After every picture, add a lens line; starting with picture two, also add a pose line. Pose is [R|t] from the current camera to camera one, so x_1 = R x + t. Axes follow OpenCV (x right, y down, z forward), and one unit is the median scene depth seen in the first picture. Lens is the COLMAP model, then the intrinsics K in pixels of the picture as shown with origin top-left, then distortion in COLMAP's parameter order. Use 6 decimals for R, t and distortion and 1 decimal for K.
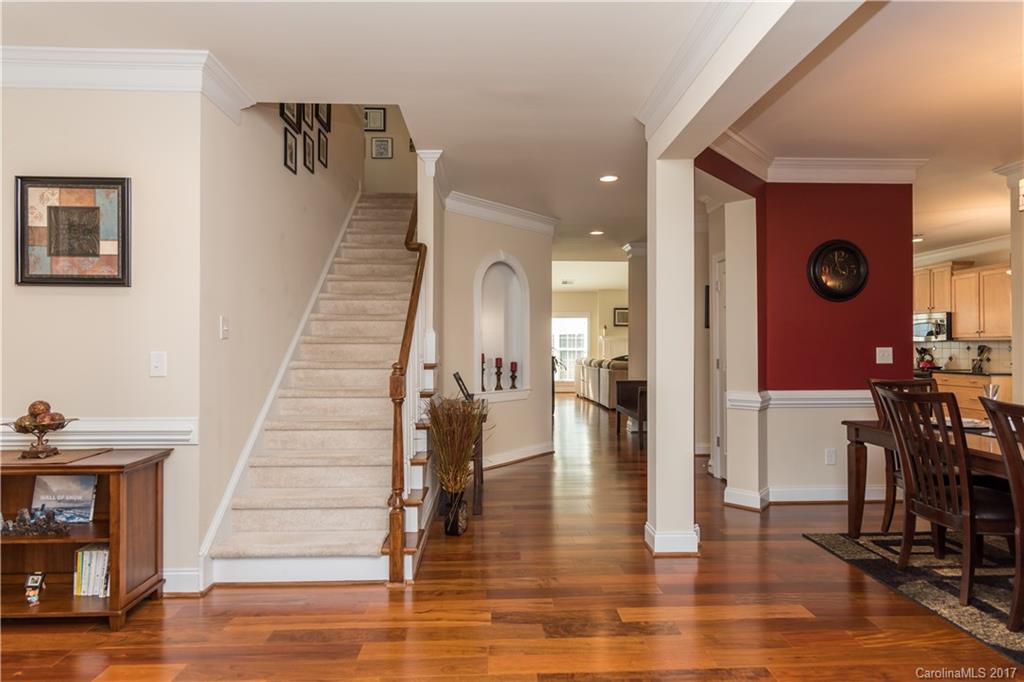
lens RADIAL K [[565.5, 0, 508.7], [0, 565.5, 342.0], [0, 0, 1]] dist [0.007955, 0.001864]
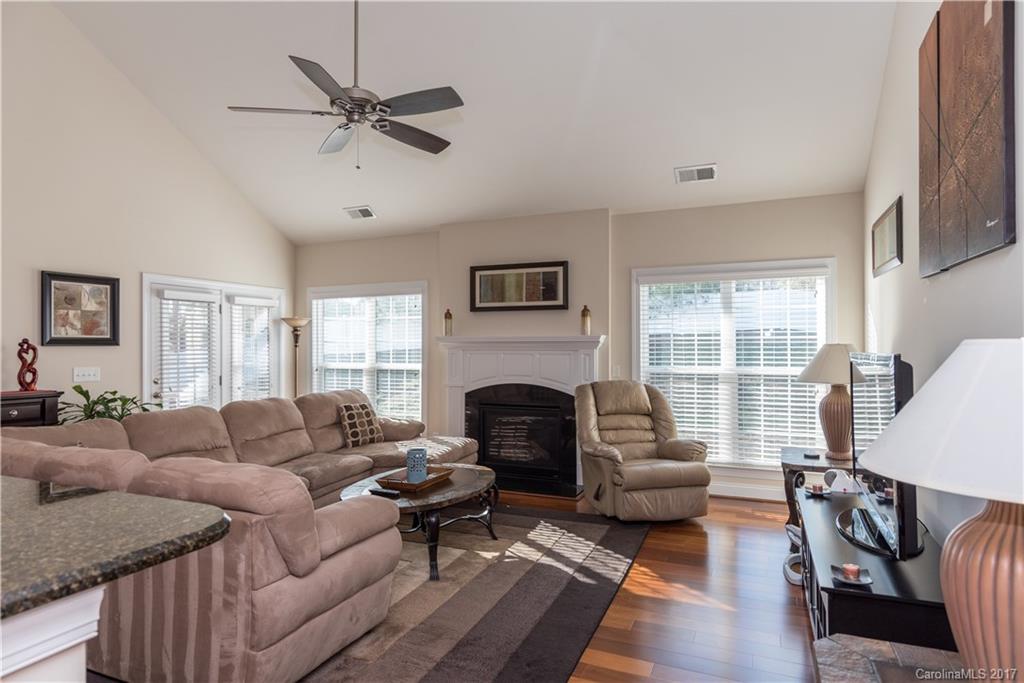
lens RADIAL K [[610.2, 0, 502.6], [0, 610.2, 340.0], [0, 0, 1]] dist [0.016549, -0.000237]
pose [[0.896477, -0.004624, -0.443065, 0.728423], [0.003685, 0.999989, -0.002981, -0.011814], [0.443074, 0.001040, 0.896484, 1.128489]]
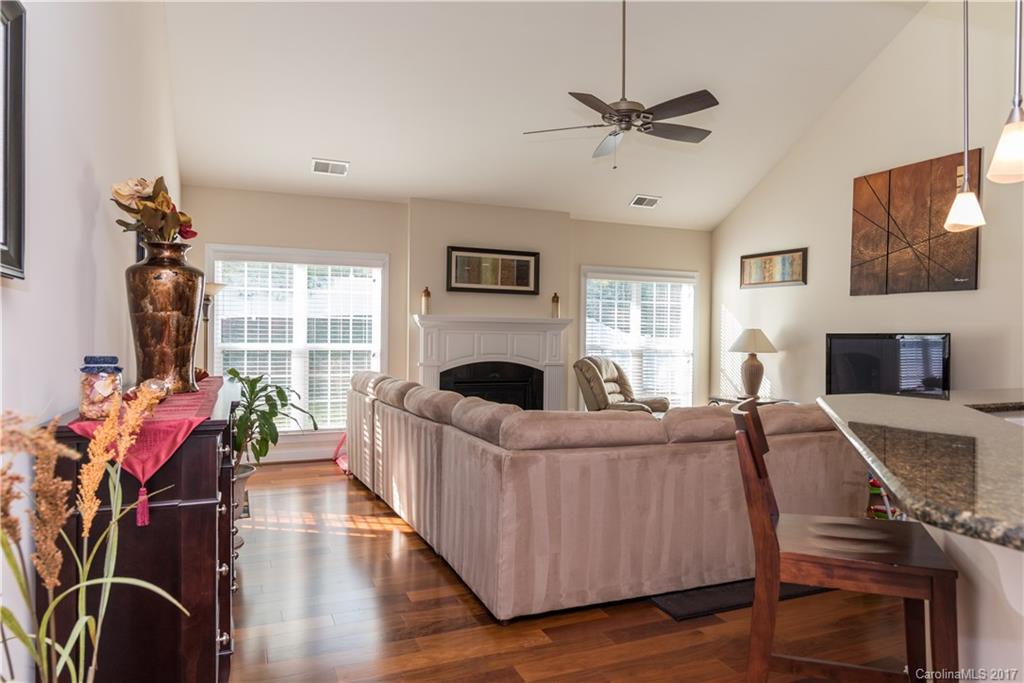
lens RADIAL K [[596.7, 0, 486.7], [0, 596.7, 336.3], [0, 0, 1]] dist [0.000024, 0.000138]
pose [[0.935174, 0.008905, 0.354077, 0.112230], [-0.018350, 0.999559, 0.023327, -0.011491], [-0.353713, -0.028312, 0.934925, 1.076531]]
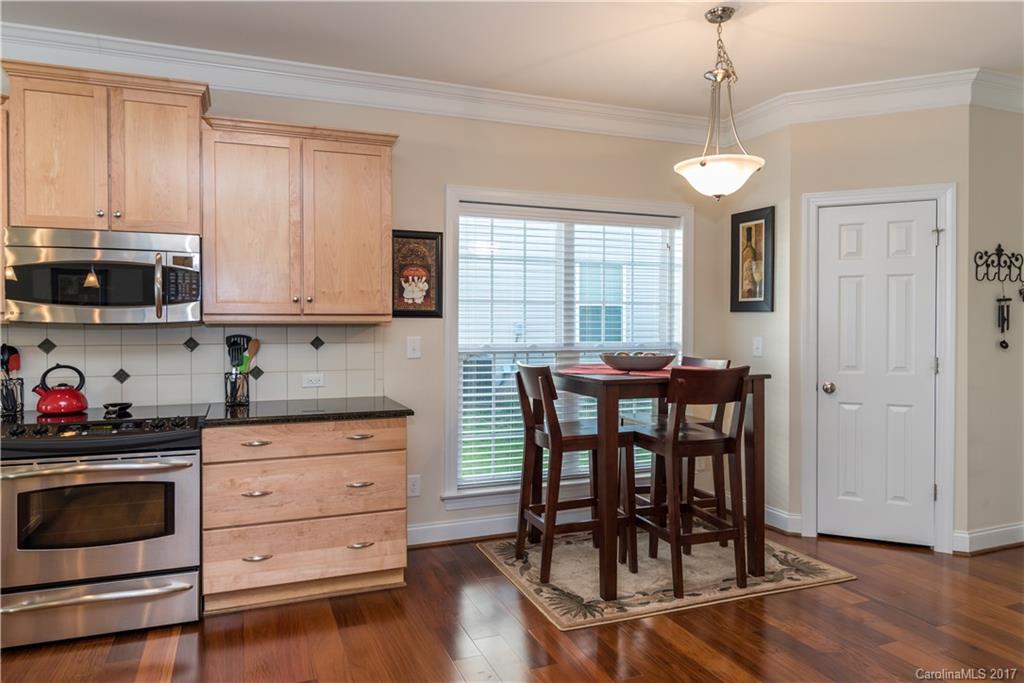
lens RADIAL K [[656.6, 0, 489.4], [0, 656.6, 339.0], [0, 0, 1]] dist [0.008358, 0.000278]
pose [[-0.316369, -0.023990, 0.948333, 0.369770], [-0.004634, 0.999707, 0.023743, -0.002491], [-0.948625, 0.003117, -0.316388, 0.964590]]
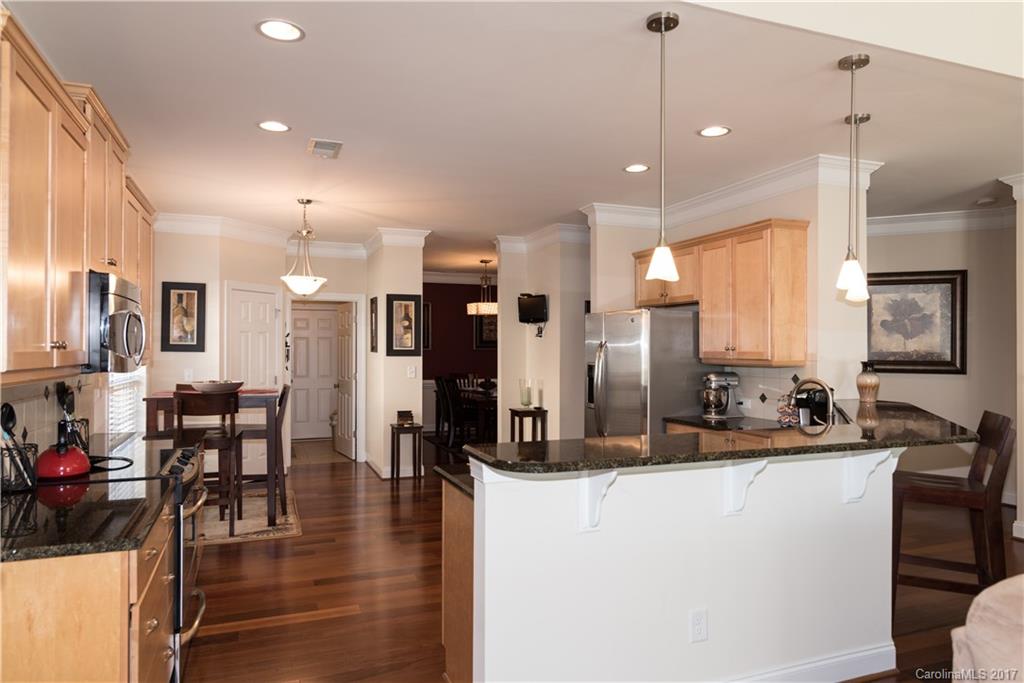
lens RADIAL K [[656.6, 0, 518.9], [0, 656.6, 345.4], [0, 0, 1]] dist [0.008358, 0.000278]
pose [[-0.943993, -0.004676, -0.329933, 0.685459], [-0.000442, 0.999917, -0.012909, -0.010209], [0.329966, -0.012040, -0.943916, 1.455297]]
